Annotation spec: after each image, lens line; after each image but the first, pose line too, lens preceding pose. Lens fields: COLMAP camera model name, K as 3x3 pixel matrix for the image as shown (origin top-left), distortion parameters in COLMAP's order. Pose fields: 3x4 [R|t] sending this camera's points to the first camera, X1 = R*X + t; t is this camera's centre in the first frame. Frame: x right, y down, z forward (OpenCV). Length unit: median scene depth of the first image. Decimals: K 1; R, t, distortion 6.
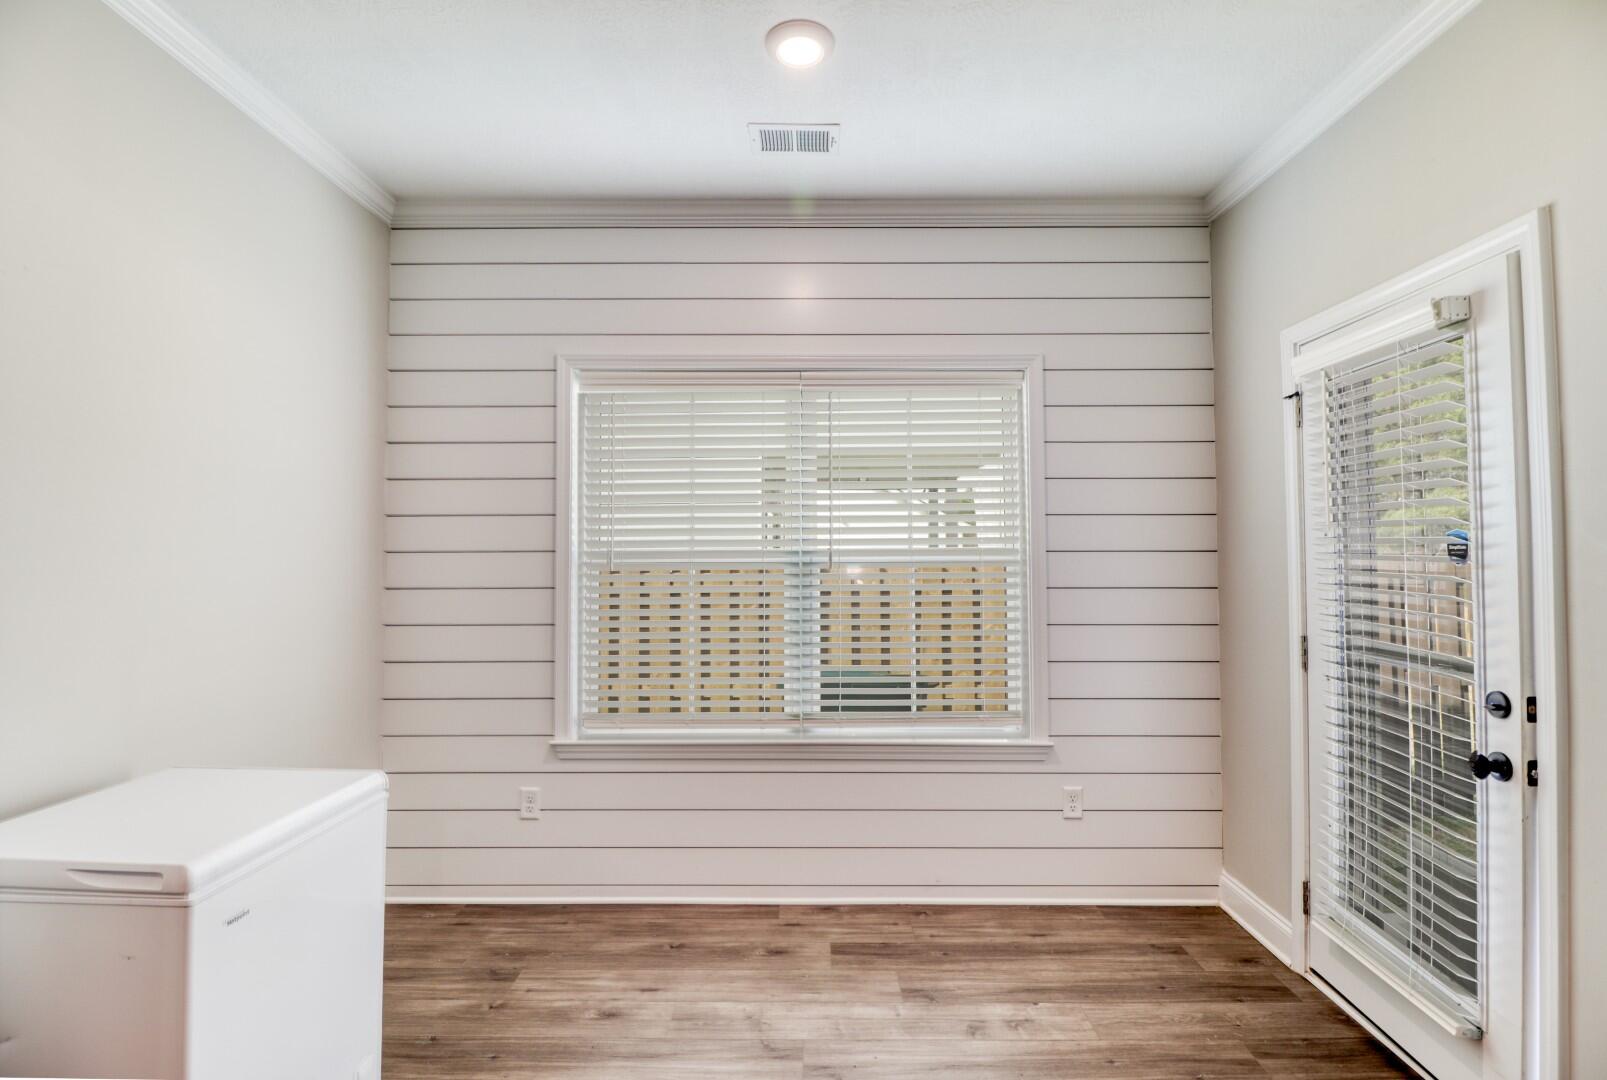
lens RADIAL K [[750.2, 0, 803.5], [0, 750.2, 540.0], [0, 0, 1]] dist [0.000137, 0.000097]
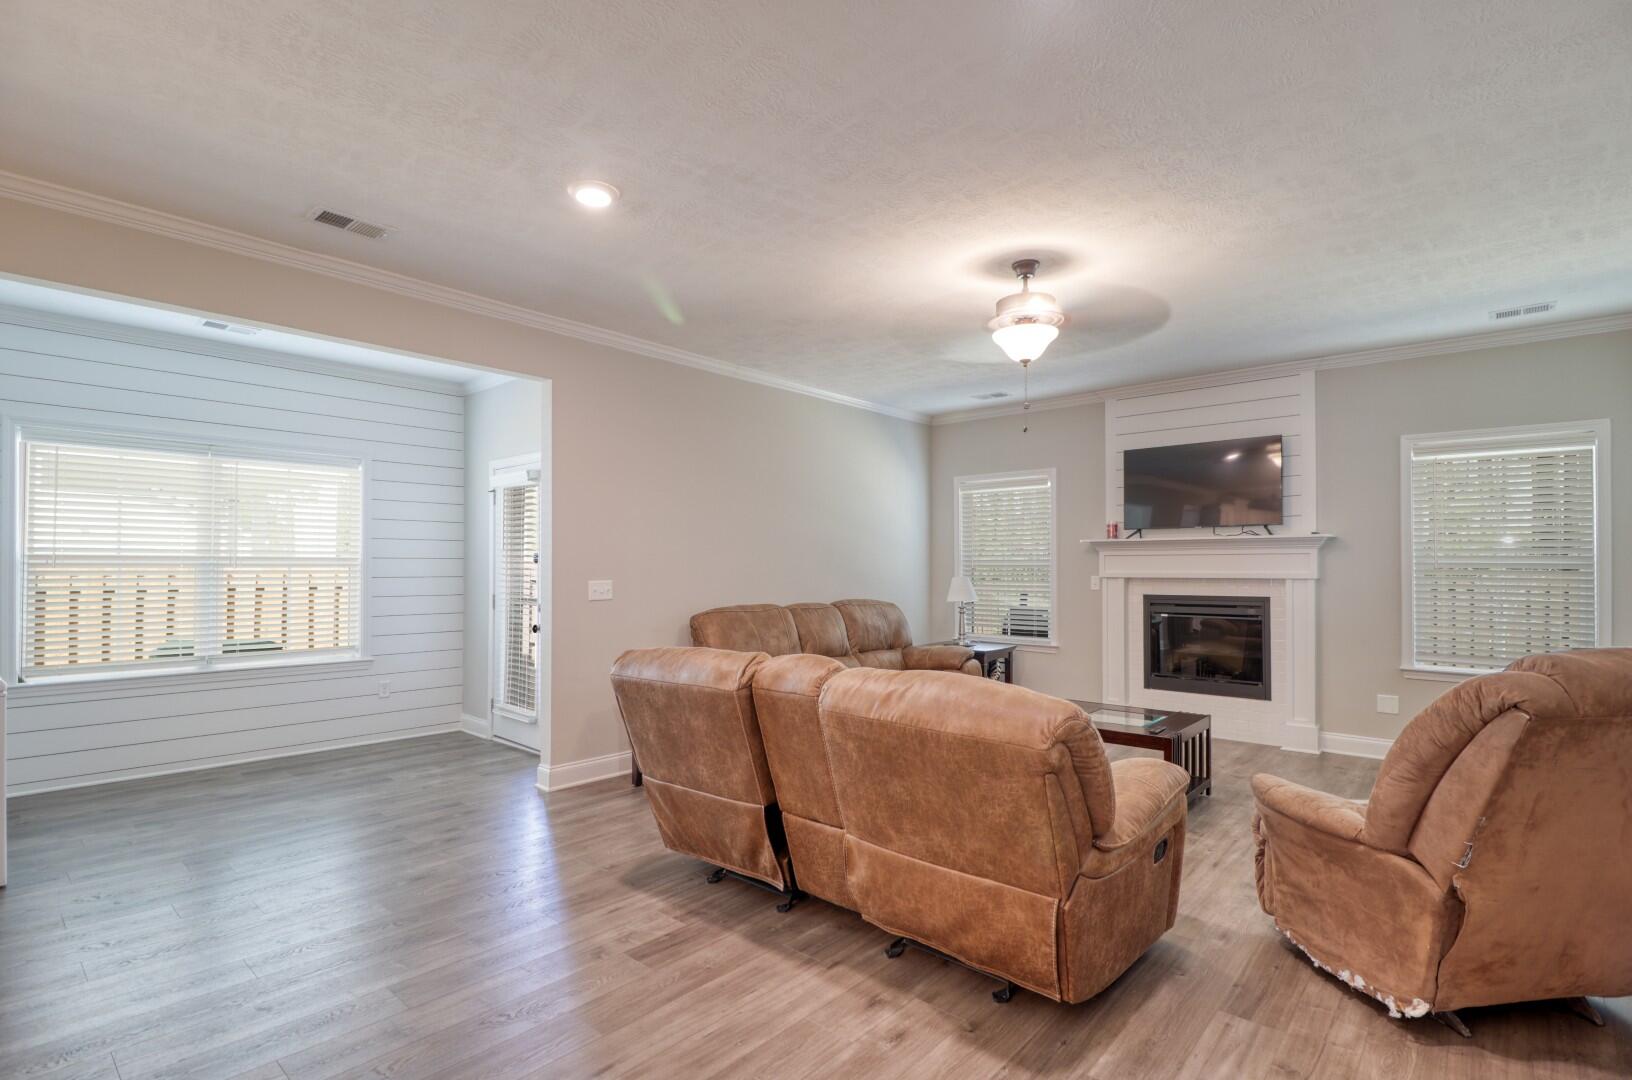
lens RADIAL K [[786.8, 0, 816.0], [0, 786.8, 540.0], [0, 0, 1]] dist [0.000705, 0.000130]
pose [[0.652342, 0.024977, 0.757513, -0.449051], [-0.014453, 0.999685, -0.020515, -0.003219], [-0.757787, 0.002435, 0.652497, -1.131024]]
